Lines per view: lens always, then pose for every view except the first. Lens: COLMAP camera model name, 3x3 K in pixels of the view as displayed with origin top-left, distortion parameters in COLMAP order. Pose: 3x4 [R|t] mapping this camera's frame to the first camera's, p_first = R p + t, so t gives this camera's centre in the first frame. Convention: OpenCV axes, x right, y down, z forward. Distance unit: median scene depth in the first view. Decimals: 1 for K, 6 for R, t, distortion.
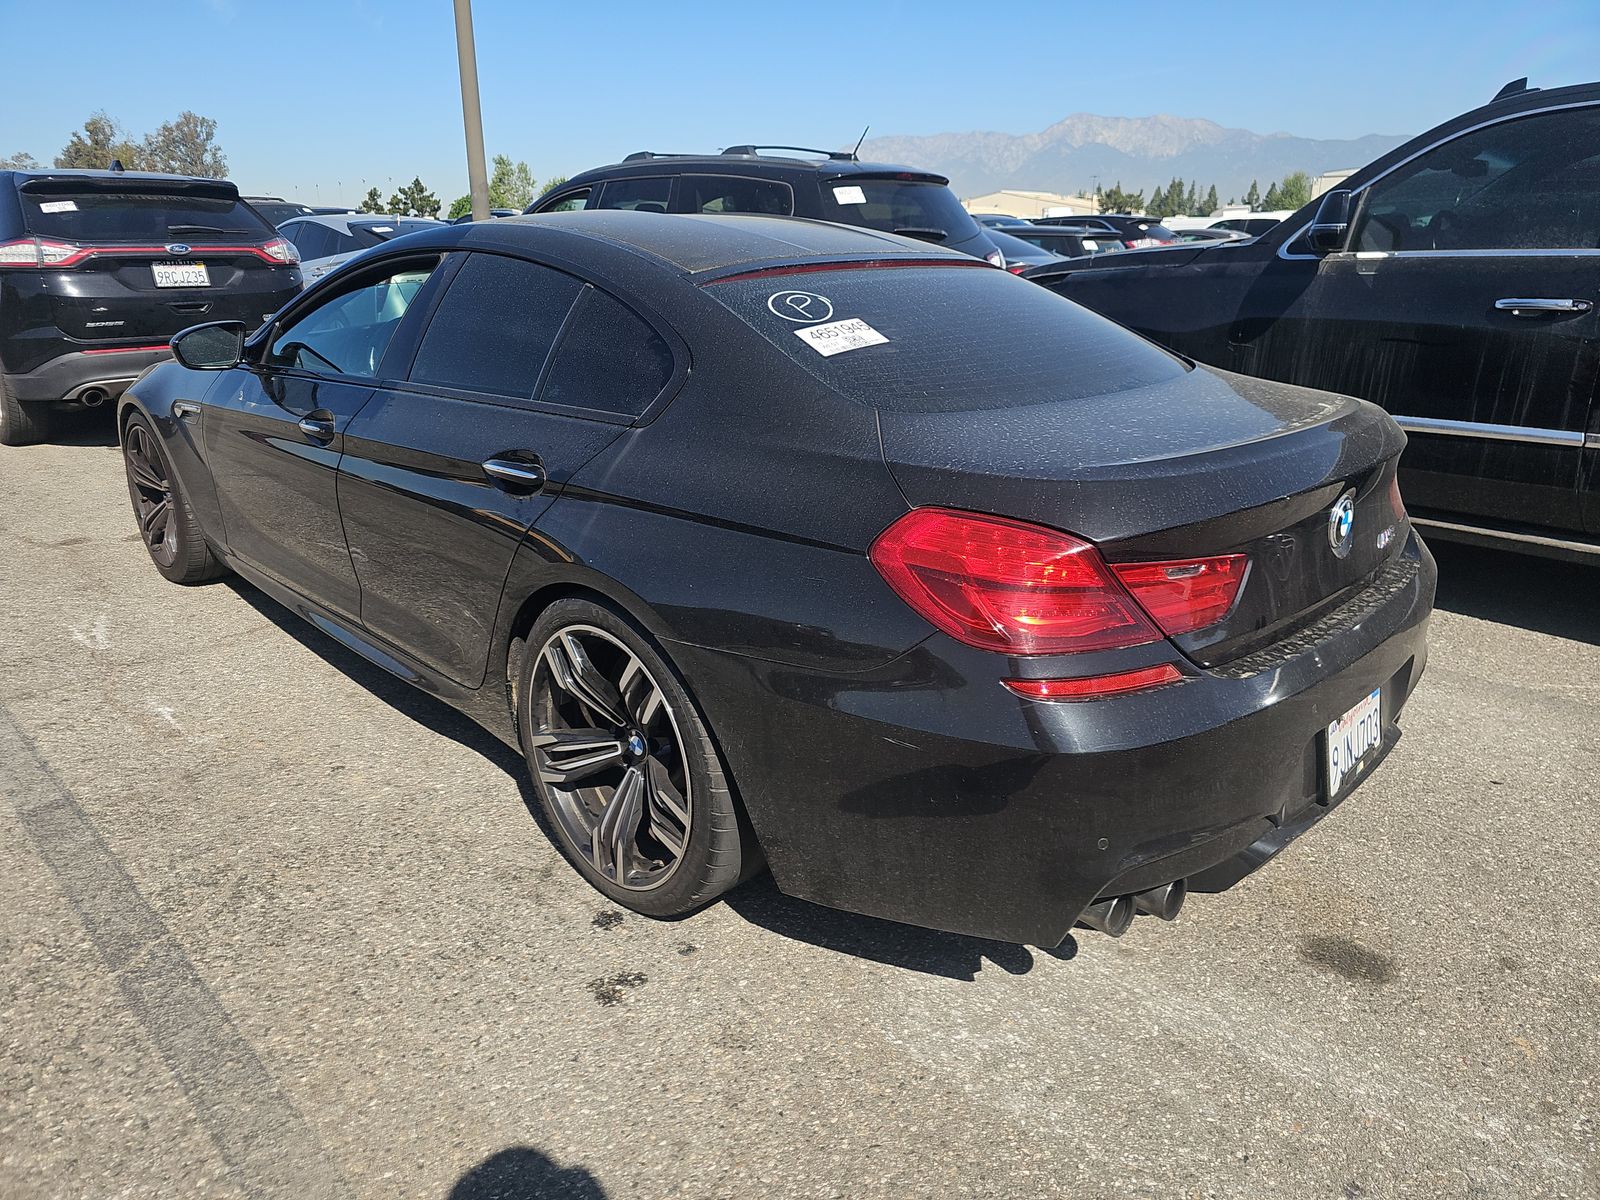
lens RADIAL K [[1080.6, 0, 806.6], [0, 1080.6, 591.7], [0, 0, 1]] dist [0.030823, -0.031197]
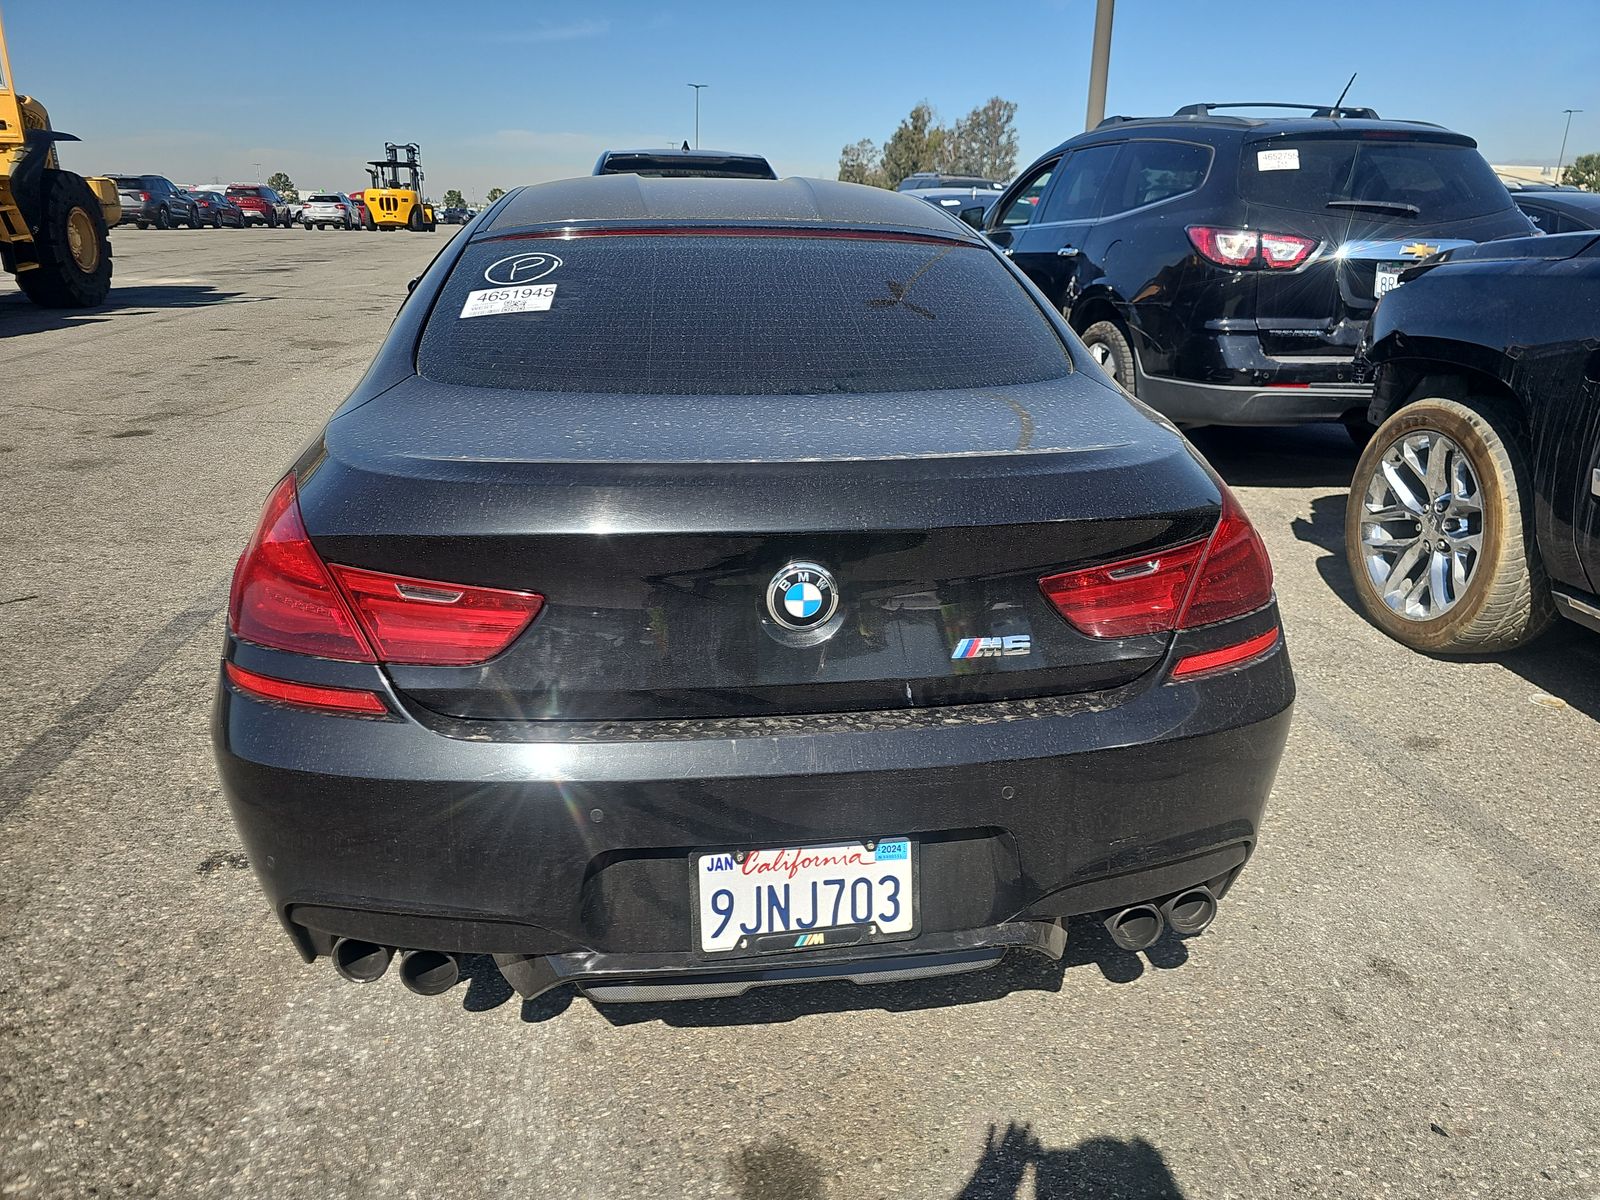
lens RADIAL K [[1094.8, 0, 800.0], [0, 1094.8, 600.0], [0, 0, 1]] dist [0.033072, -0.033089]
pose [[0.787910, 0.218114, -0.575869, 0.302375], [-0.206259, 0.974627, 0.086940, -0.041796], [0.580220, 0.050277, 0.812906, 0.135680]]
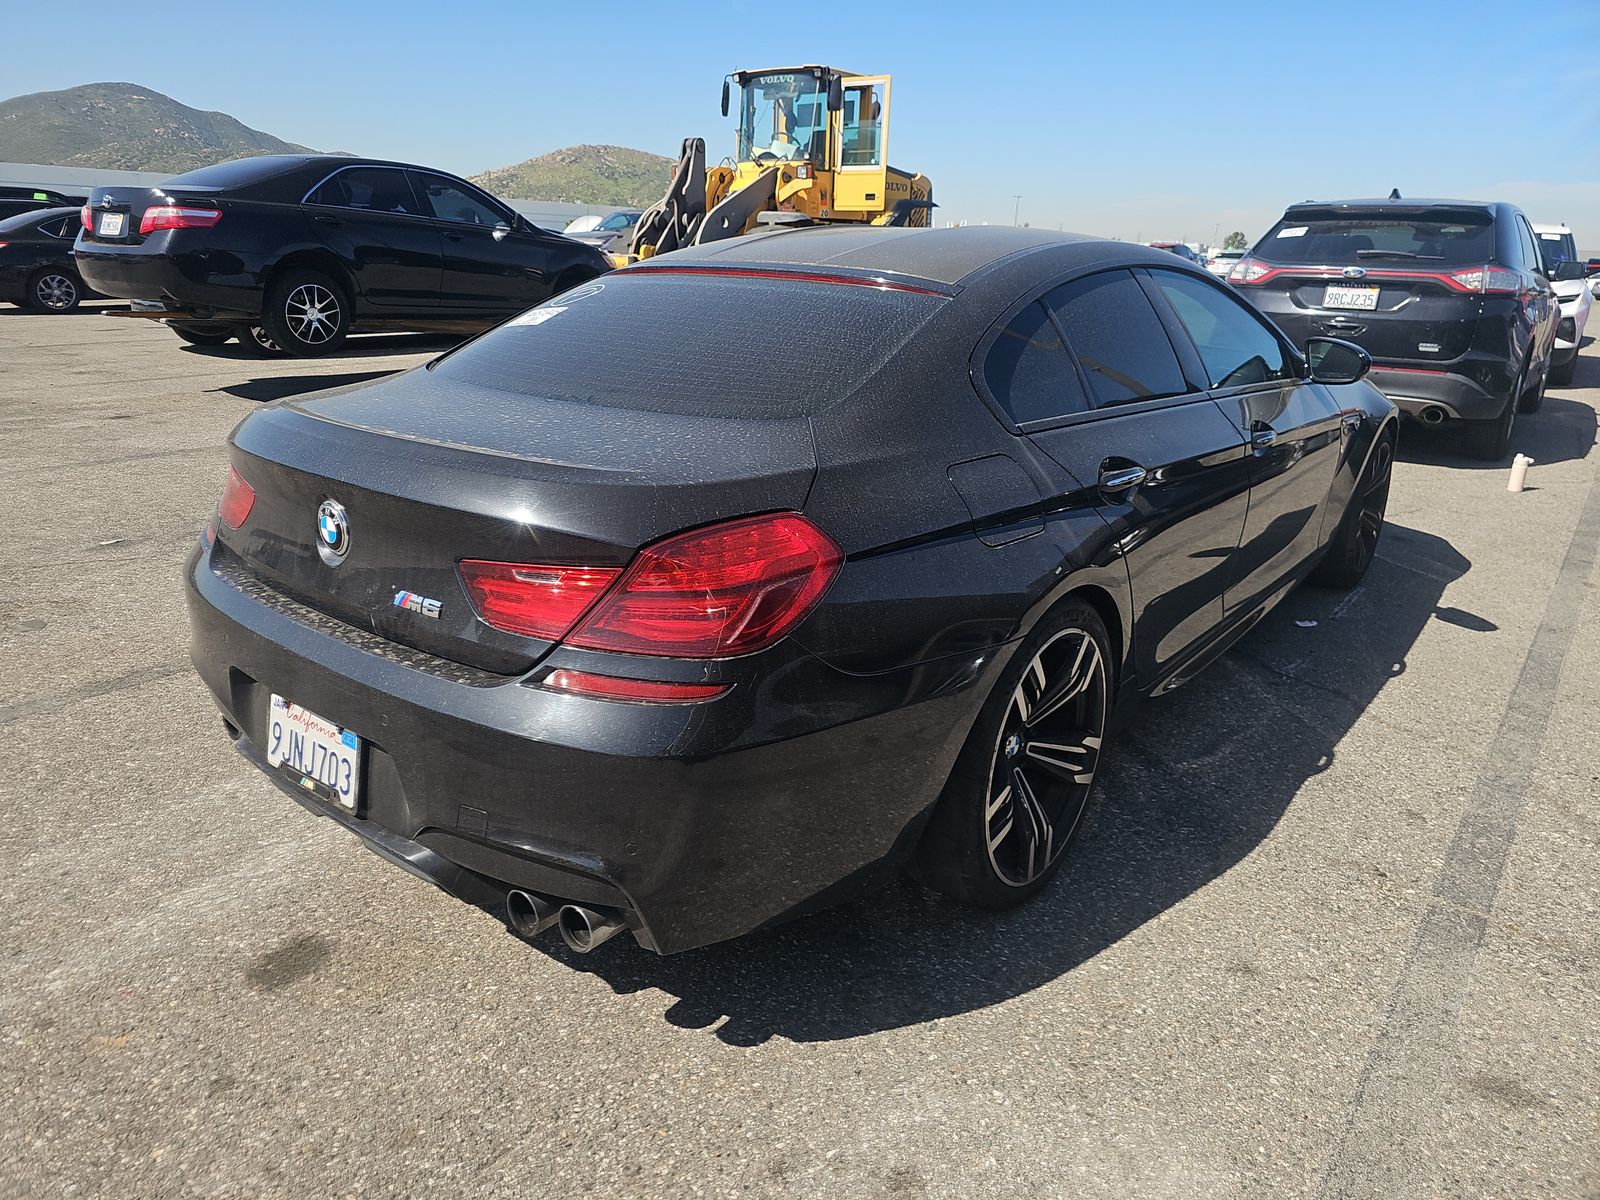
lens RADIAL K [[1080.6, 0, 806.6], [0, 1080.6, 591.7], [0, 0, 1]] dist [0.030823, -0.031197]
pose [[0.064249, 0.297383, -0.952594, 0.486174], [-0.326445, 0.908311, 0.261541, -0.135047], [0.943030, 0.294166, 0.155437, 0.421149]]
